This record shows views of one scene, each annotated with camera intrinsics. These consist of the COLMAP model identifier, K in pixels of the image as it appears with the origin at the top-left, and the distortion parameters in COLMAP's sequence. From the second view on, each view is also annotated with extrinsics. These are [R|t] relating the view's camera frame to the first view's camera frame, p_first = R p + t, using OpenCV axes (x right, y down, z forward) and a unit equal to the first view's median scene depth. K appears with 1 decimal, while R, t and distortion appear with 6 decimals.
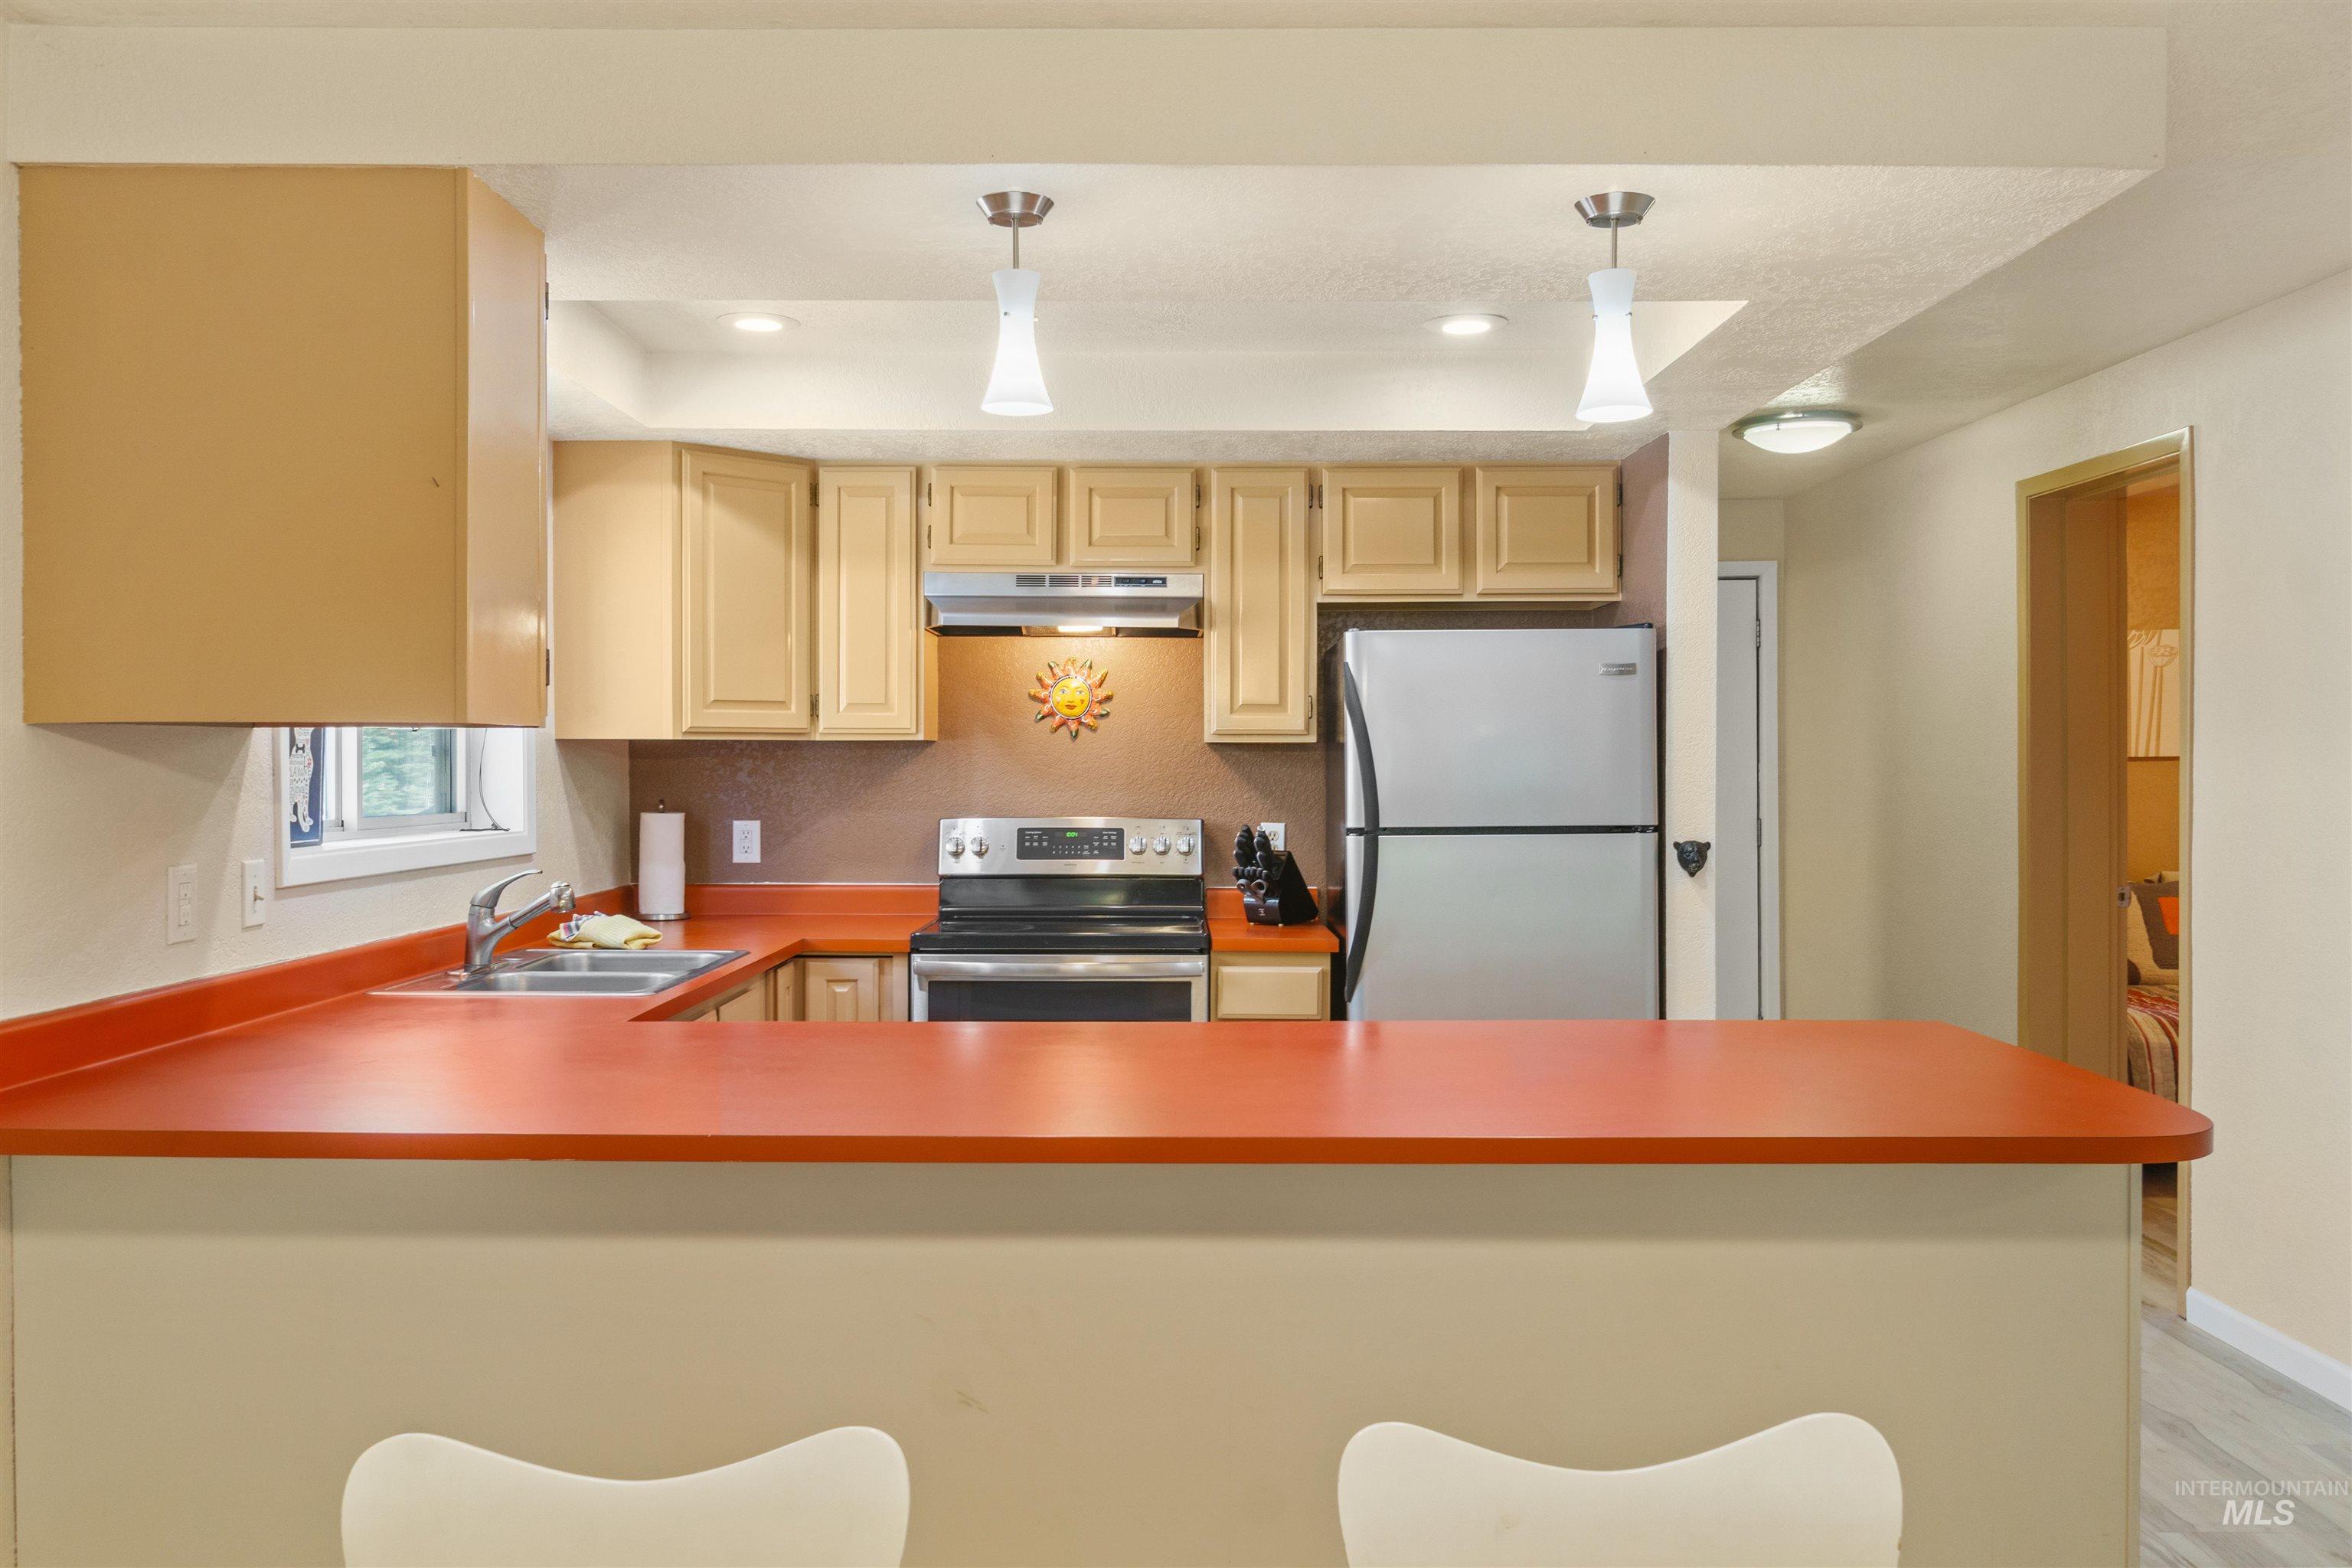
lens RADIAL K [[1799.3, 0, 1170.4], [0, 1799.3, 771.8], [0, 0, 1]] dist [-0.008120, 0.005523]
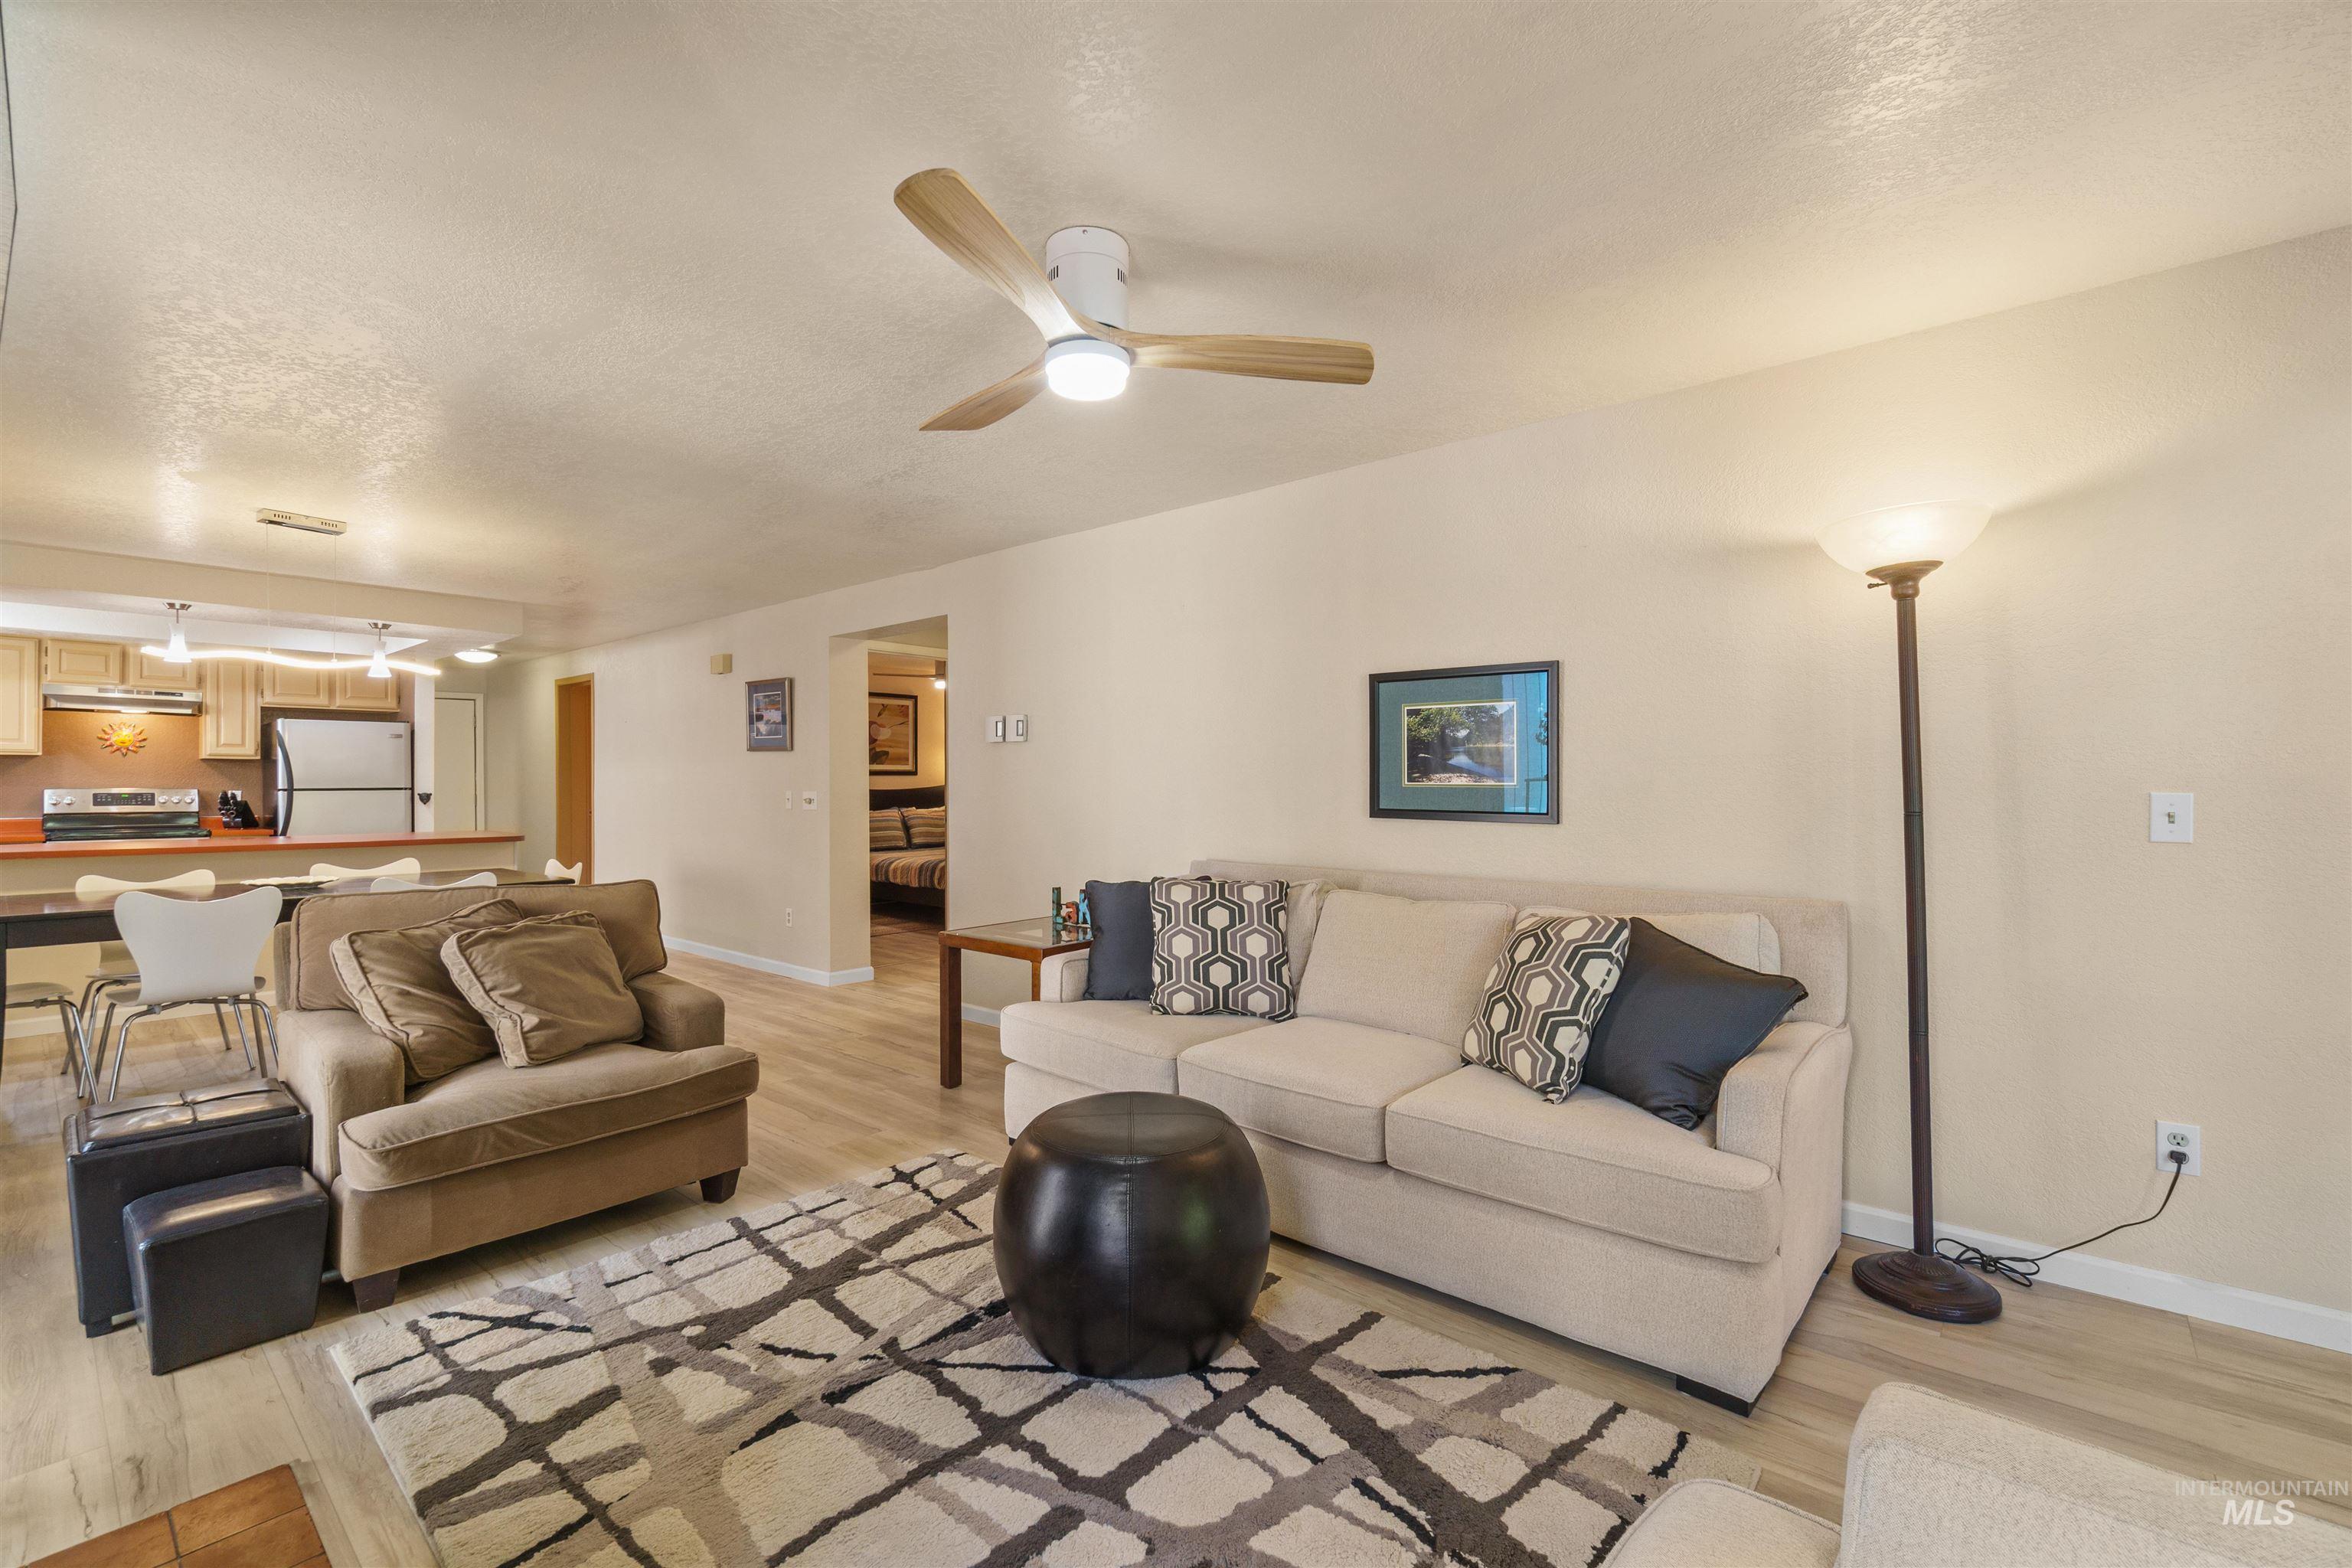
lens RADIAL K [[1014.3, 0, 1146.5], [0, 1014.3, 787.4], [0, 0, 1]] dist [-0.006243, 0.002783]
pose [[0.662591, -0.001205, 0.748980, -0.171098], [0.005335, 0.999981, -0.003110, 0.037419], [-0.748962, 0.006056, 0.662585, -0.975203]]
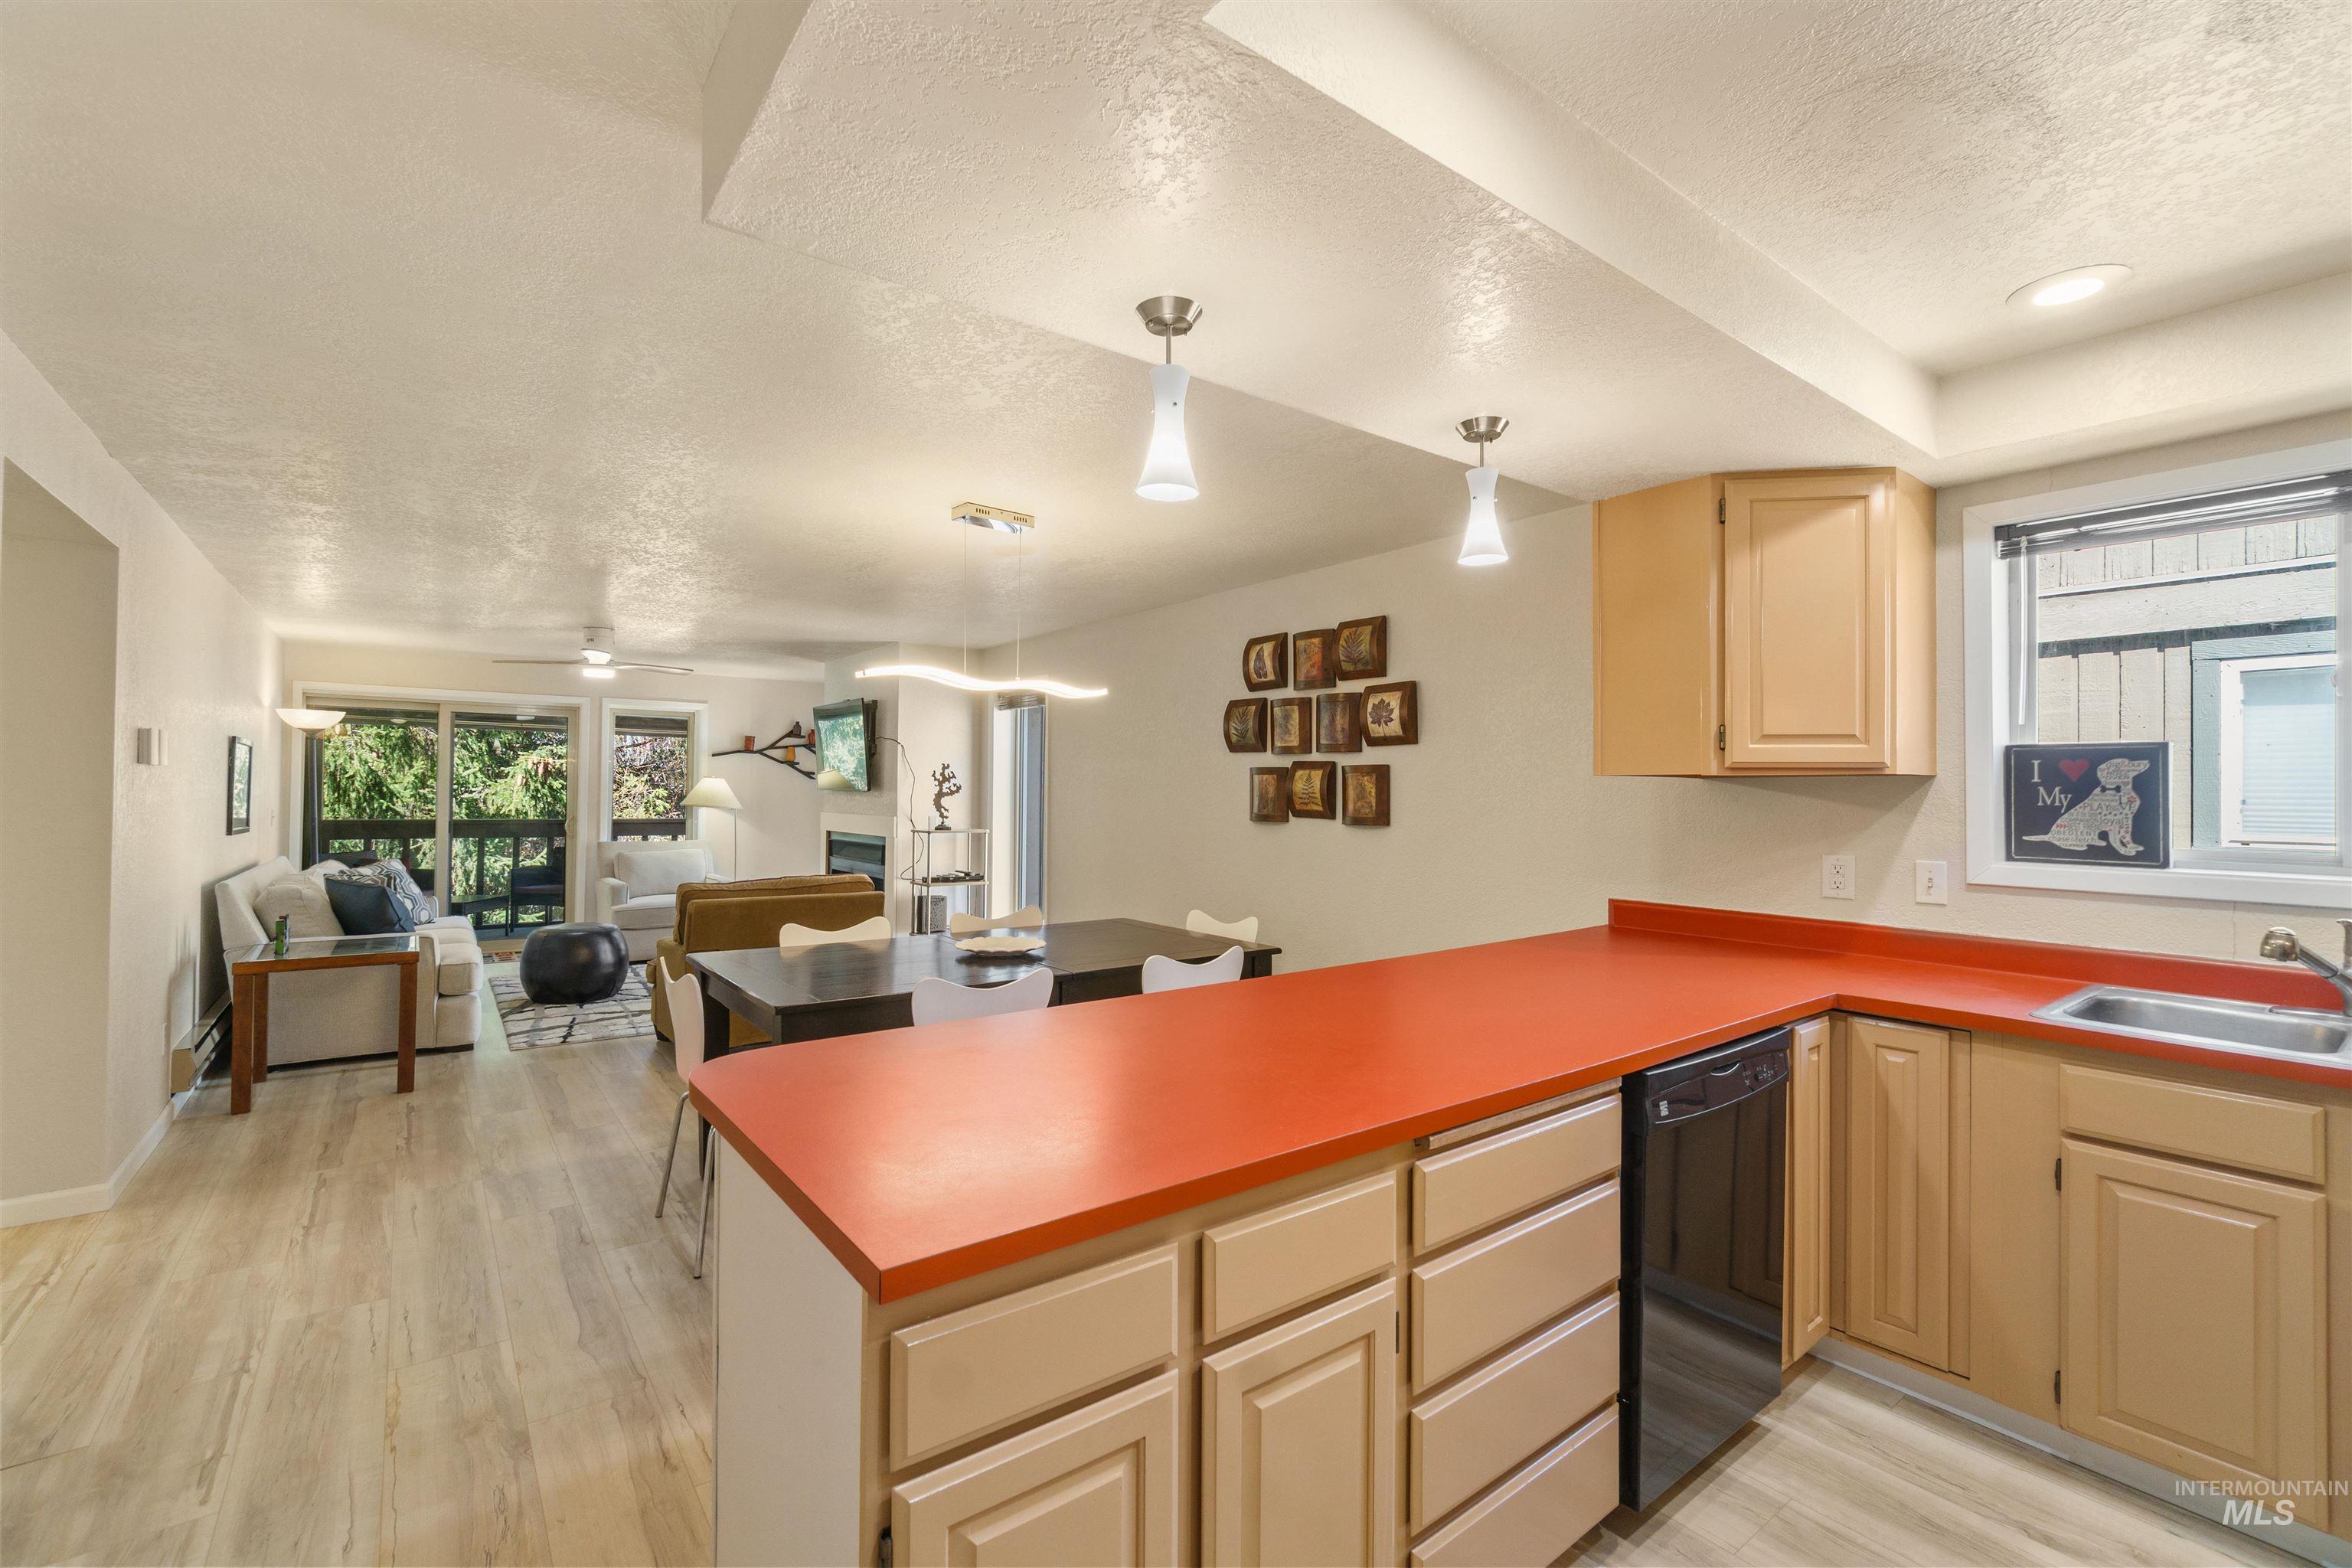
lens RADIAL K [[1014.3, 0, 1161.2], [0, 1014.3, 782.1], [0, 0, 1]] dist [-0.006243, 0.002783]
pose [[-0.799723, -0.012467, -0.600240, 0.344475], [-0.011942, 0.999917, -0.004858, -0.004369], [0.600250, 0.003283, -0.799805, 0.821354]]
